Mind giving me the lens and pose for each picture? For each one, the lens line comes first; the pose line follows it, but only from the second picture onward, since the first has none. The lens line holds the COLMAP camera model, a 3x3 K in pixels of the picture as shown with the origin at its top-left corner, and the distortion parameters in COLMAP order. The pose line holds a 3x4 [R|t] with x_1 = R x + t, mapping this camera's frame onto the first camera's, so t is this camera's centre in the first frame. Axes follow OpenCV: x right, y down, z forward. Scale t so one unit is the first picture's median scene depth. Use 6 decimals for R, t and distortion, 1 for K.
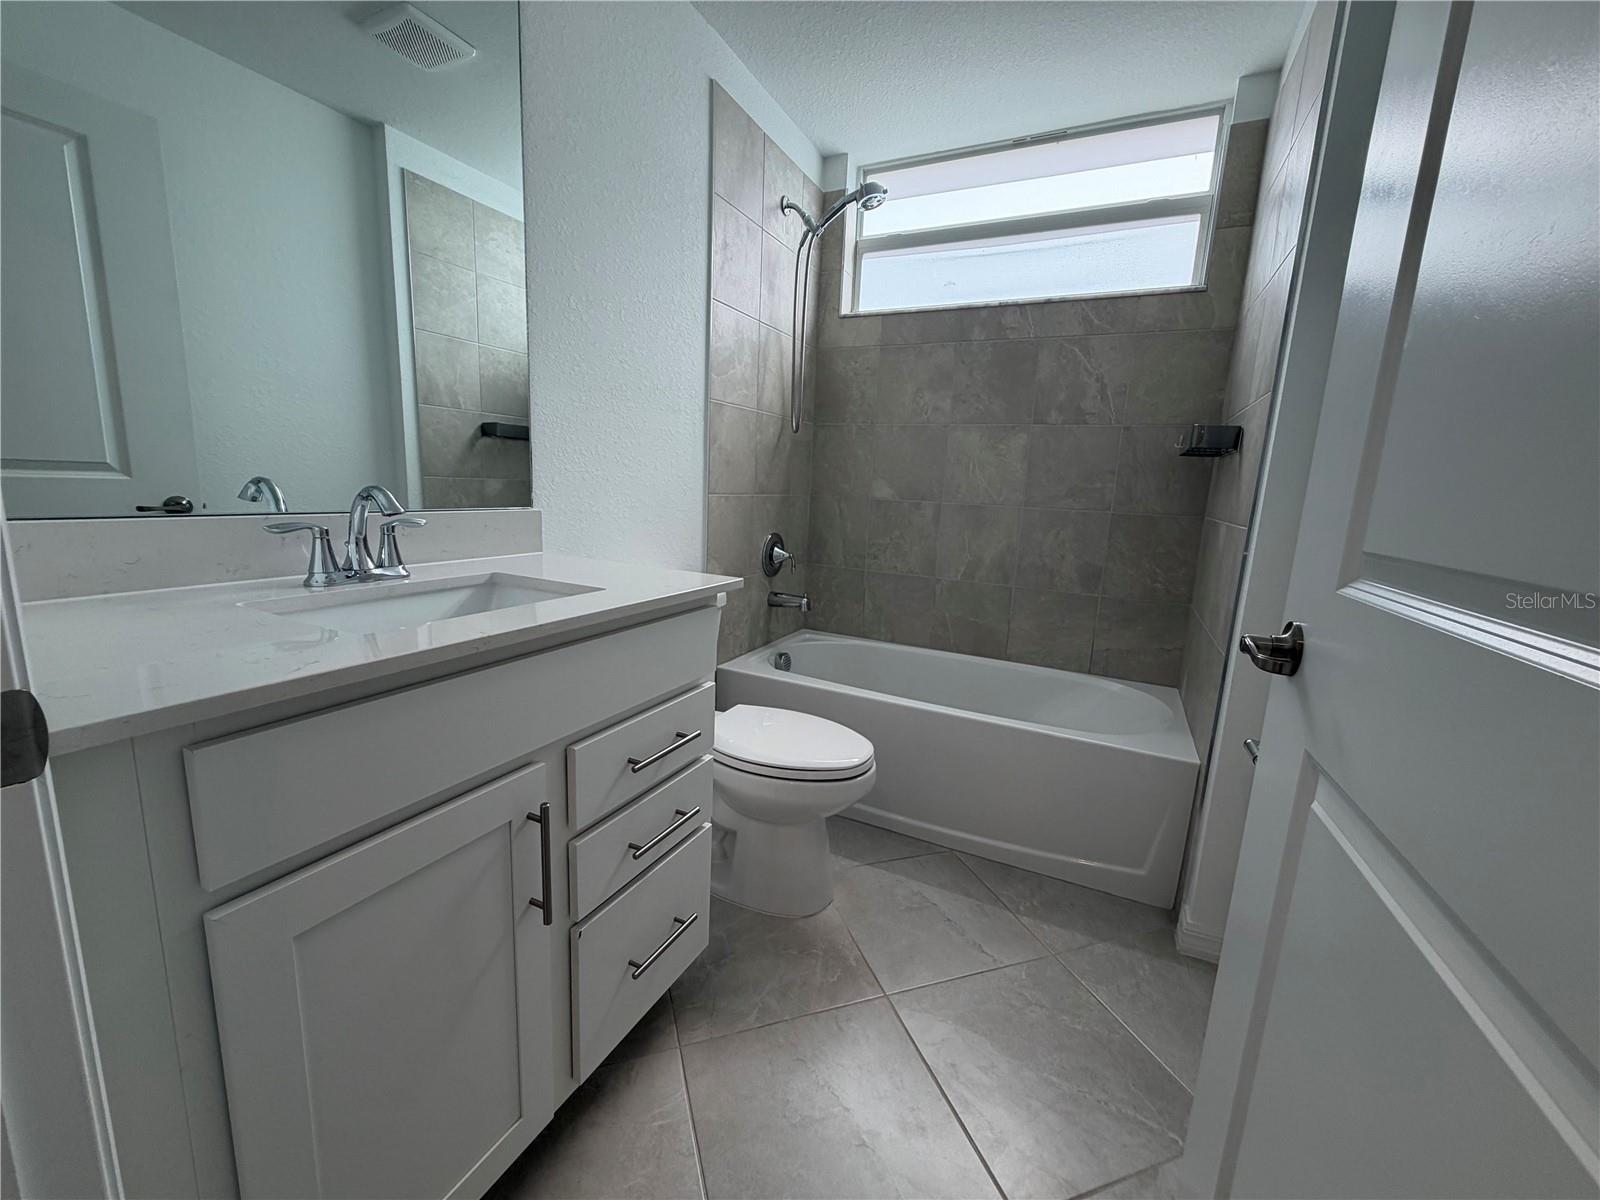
lens RADIAL K [[635.8, 0, 795.8], [0, 635.8, 596.7], [0, 0, 1]] dist [0.000740, -0.000202]
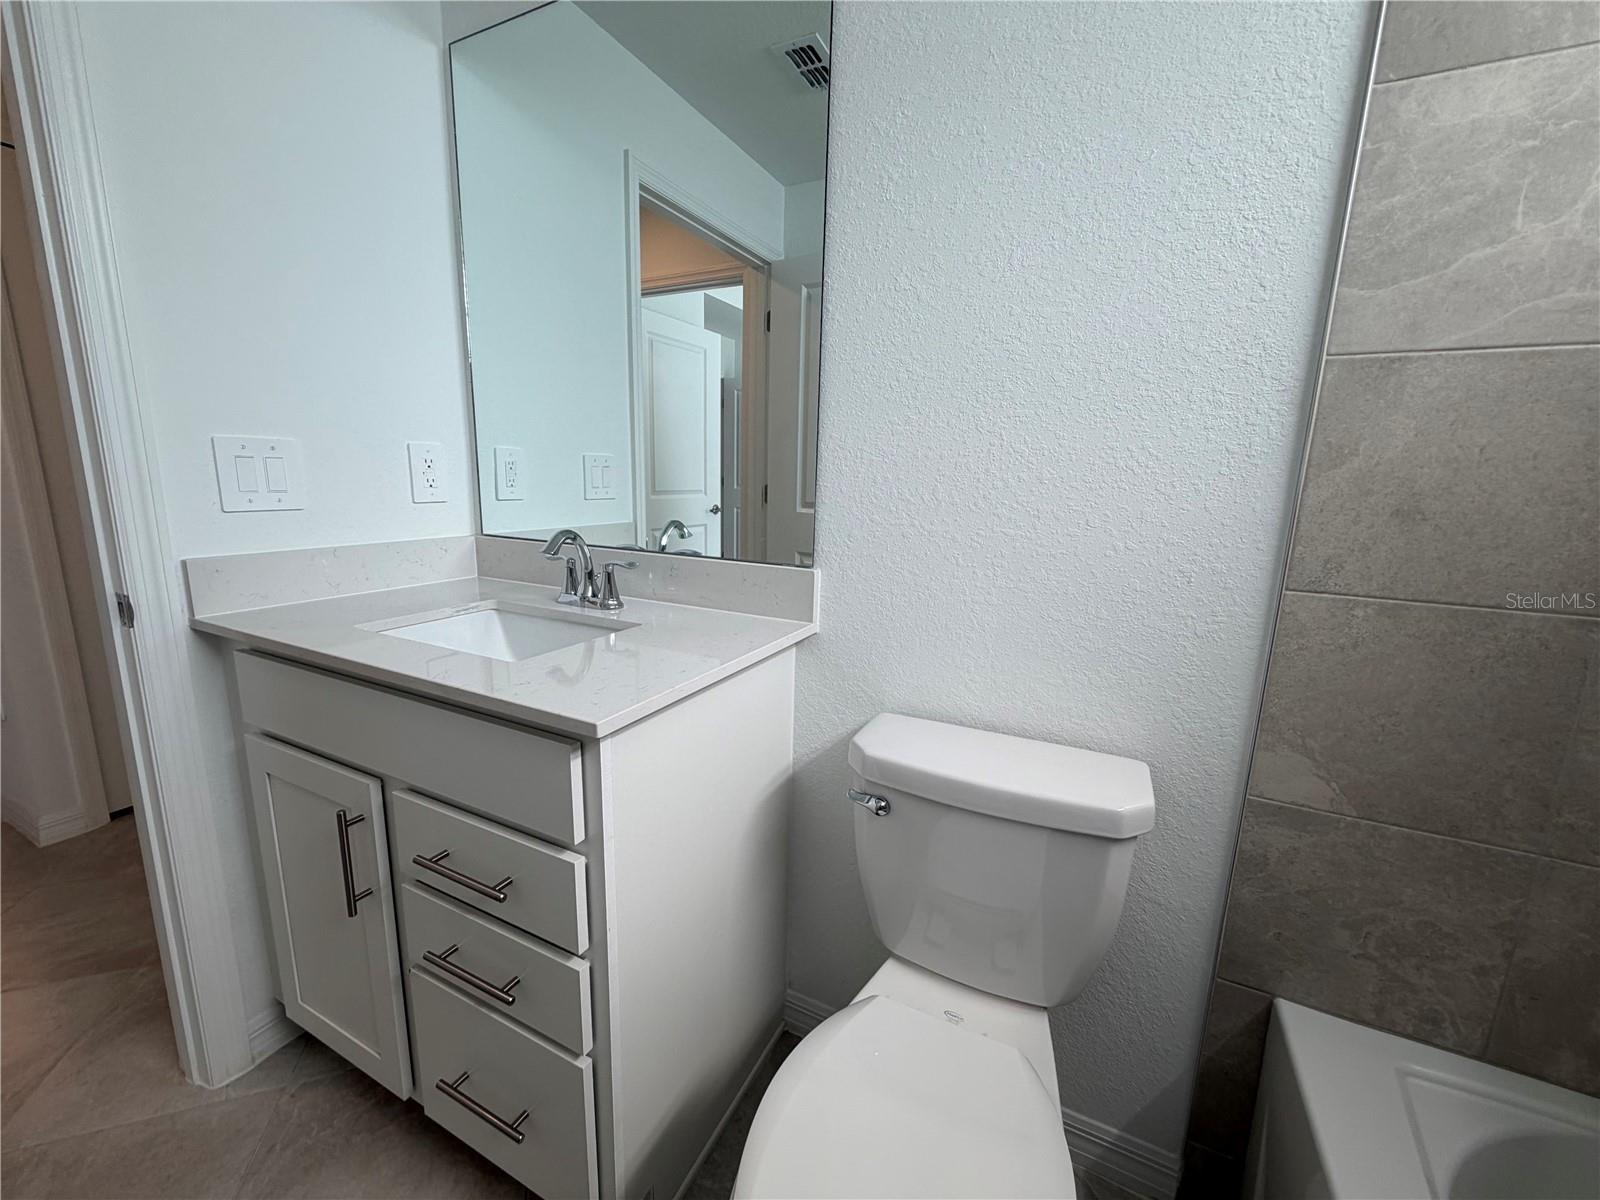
lens RADIAL K [[635.8, 0, 795.8], [0, 635.8, 596.7], [0, 0, 1]] dist [0.000740, -0.000202]
pose [[-0.002742, 0.147611, -0.989042, 0.268054], [-0.205880, 0.967774, 0.145007, -0.149760], [0.978574, 0.204021, 0.027736, 0.670955]]
